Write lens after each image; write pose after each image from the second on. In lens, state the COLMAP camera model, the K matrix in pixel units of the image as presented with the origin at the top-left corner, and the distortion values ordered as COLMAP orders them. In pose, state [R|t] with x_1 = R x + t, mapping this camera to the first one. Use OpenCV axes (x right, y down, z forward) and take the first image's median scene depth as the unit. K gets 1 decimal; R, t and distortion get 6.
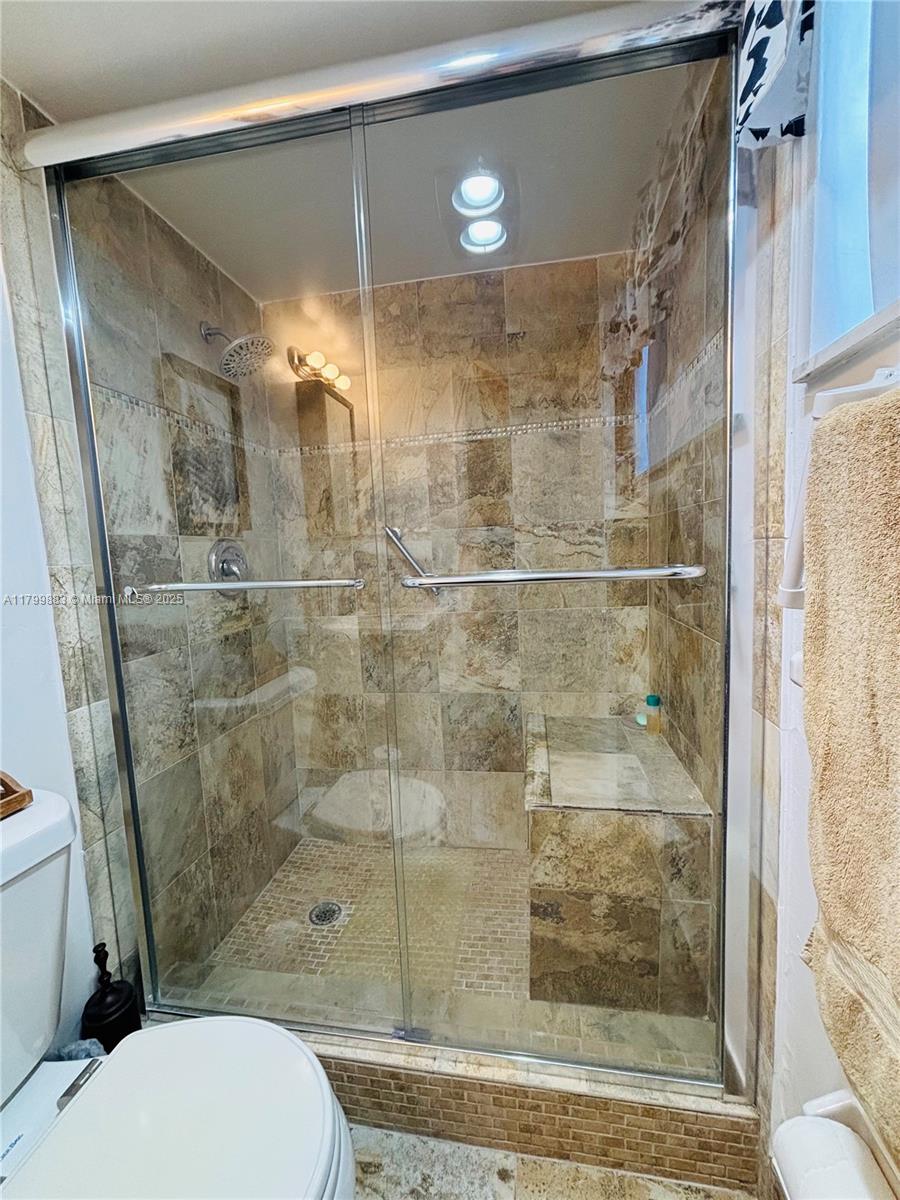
lens RADIAL K [[496.6, 0, 450.0], [0, 496.6, 600.0], [0, 0, 1]] dist [-0.002217, 0.003605]
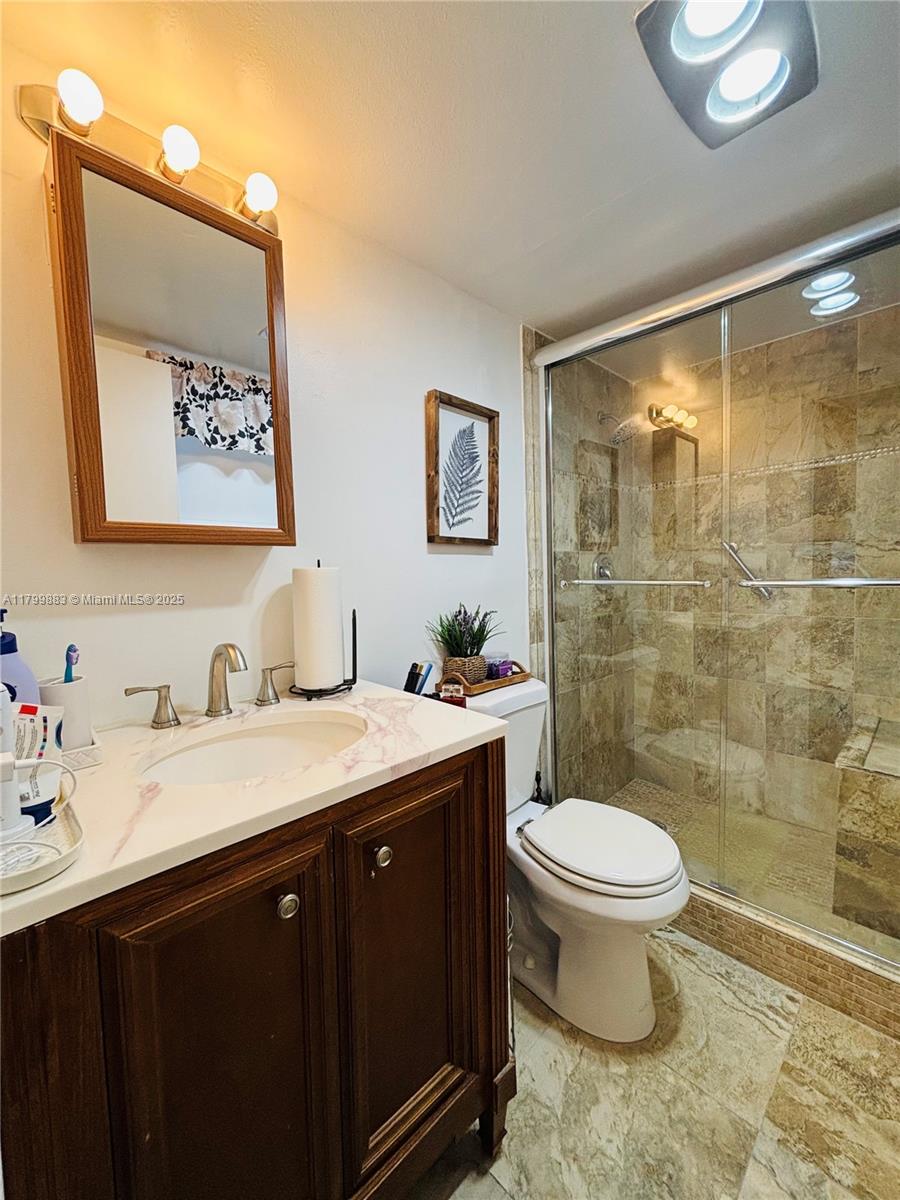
lens RADIAL K [[496.6, 0, 450.0], [0, 496.6, 600.0], [0, 0, 1]] dist [-0.002217, 0.003605]
pose [[0.817983, 0.058797, -0.572229, 0.032044], [-0.066186, 0.997776, 0.007911, 0.034522], [0.571422, 0.031402, 0.820055, -0.435719]]
